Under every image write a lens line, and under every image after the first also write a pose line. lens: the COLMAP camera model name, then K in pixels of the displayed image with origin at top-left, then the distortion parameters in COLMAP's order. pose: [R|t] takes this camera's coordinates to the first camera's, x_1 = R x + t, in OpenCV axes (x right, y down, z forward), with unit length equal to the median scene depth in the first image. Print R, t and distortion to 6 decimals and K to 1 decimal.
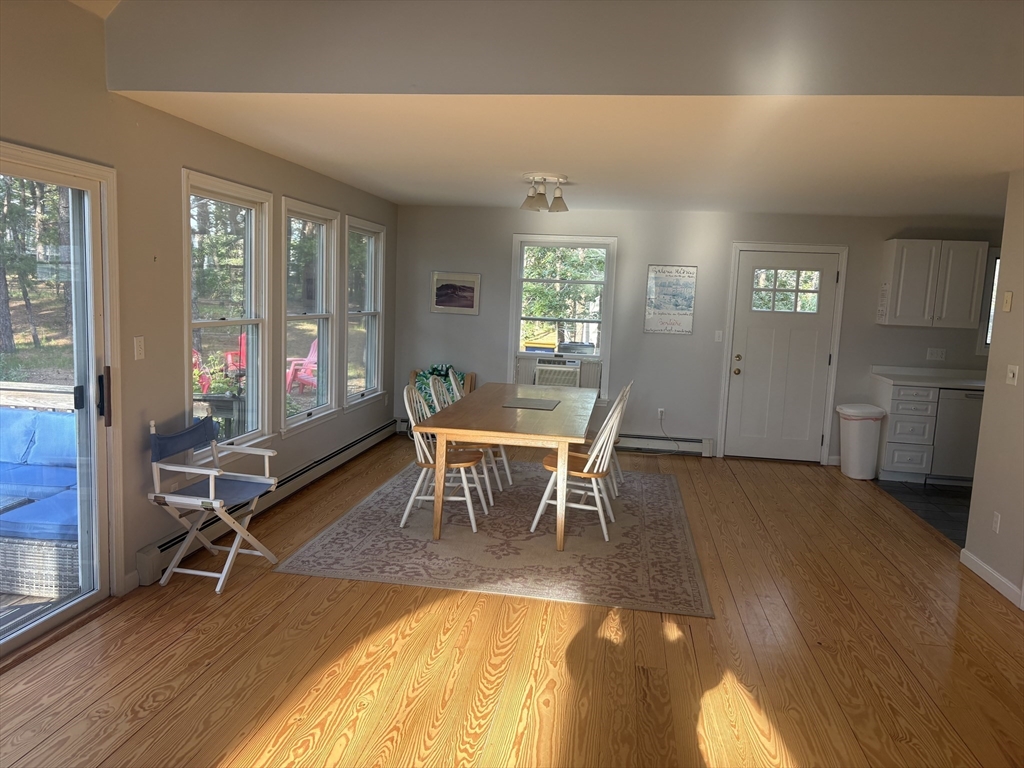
lens RADIAL K [[757.1, 0, 512.0], [0, 757.1, 384.0], [0, 0, 1]] dist [0.011896, -0.002860]
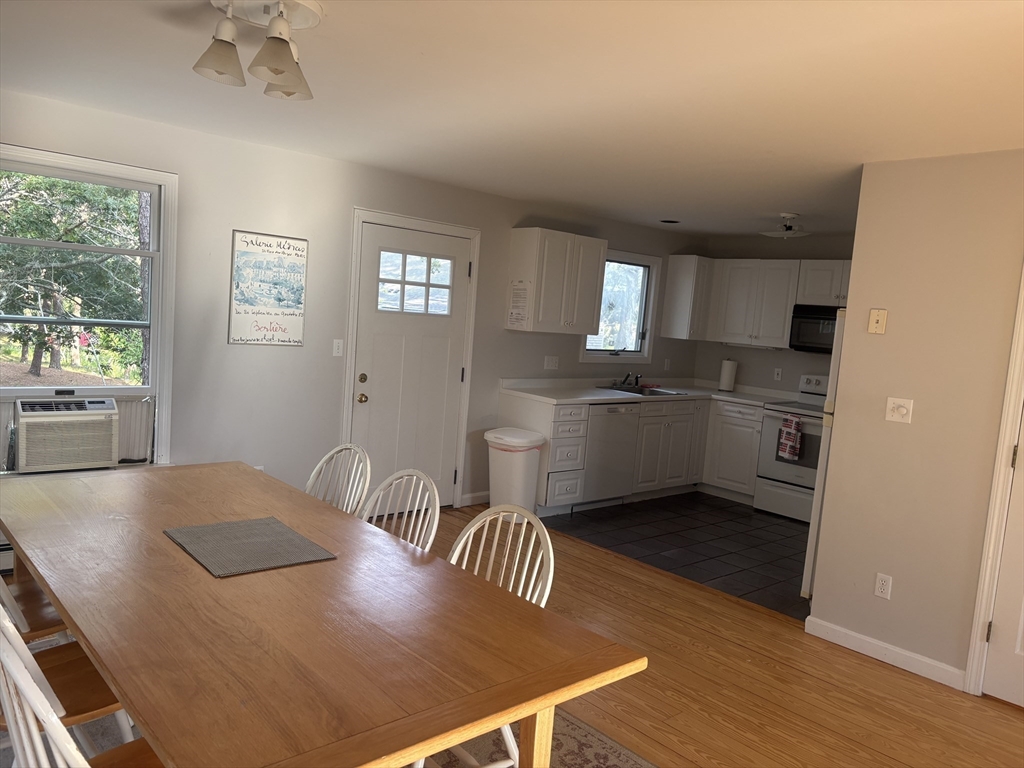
lens RADIAL K [[757.1, 0, 512.0], [0, 757.1, 384.0], [0, 0, 1]] dist [0.011896, -0.002860]
pose [[0.632237, -0.065344, 0.772015, -0.152195], [0.041834, 0.997863, 0.050199, -0.059393], [-0.773645, 0.000559, 0.633619, 0.467338]]
